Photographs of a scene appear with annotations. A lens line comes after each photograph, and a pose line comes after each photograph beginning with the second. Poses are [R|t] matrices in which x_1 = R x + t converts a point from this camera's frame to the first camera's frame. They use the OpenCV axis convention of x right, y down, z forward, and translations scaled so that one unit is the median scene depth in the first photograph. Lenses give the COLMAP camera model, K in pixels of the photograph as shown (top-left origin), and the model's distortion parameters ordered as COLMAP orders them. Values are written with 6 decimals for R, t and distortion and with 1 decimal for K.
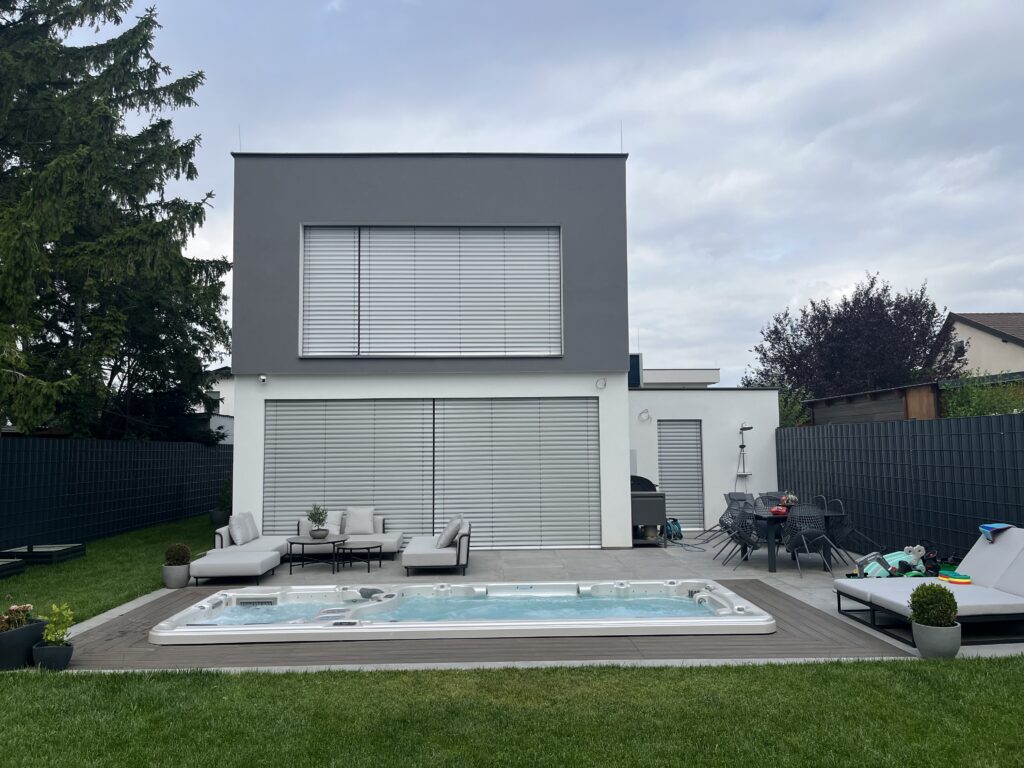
lens RADIAL K [[766.3, 0, 512.0], [0, 766.3, 384.0], [0, 0, 1]] dist [0.040410, -0.079363]
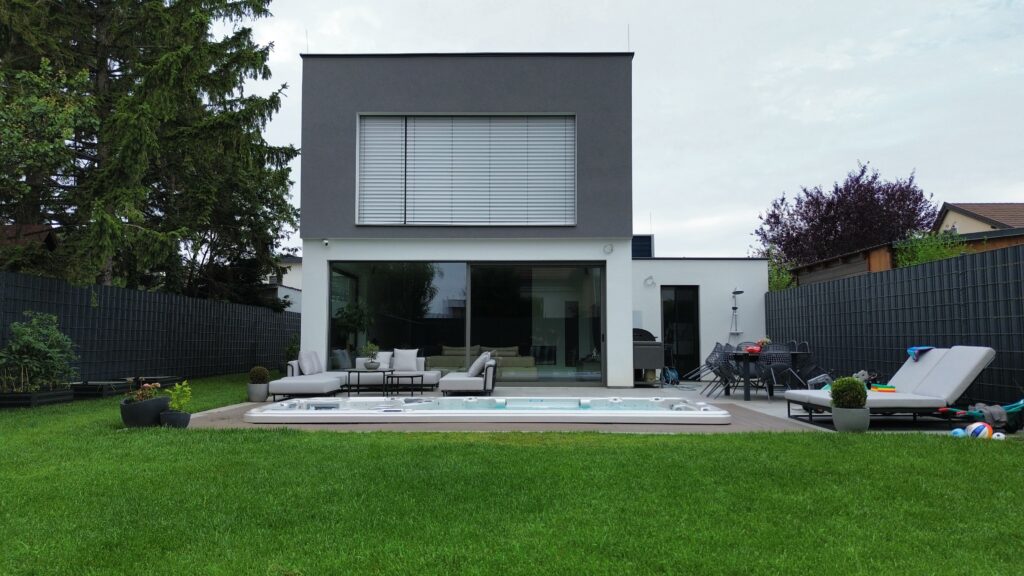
lens RADIAL K [[722.5, 0, 514.9], [0, 722.5, 282.6], [0, 0, 1]] dist [0.070274, -0.110167]
pose [[0.998897, 0.005794, -0.046605, 0.023982], [-0.005918, 0.999979, -0.002528, 0.053507], [0.046589, 0.002801, 0.998910, -0.116294]]
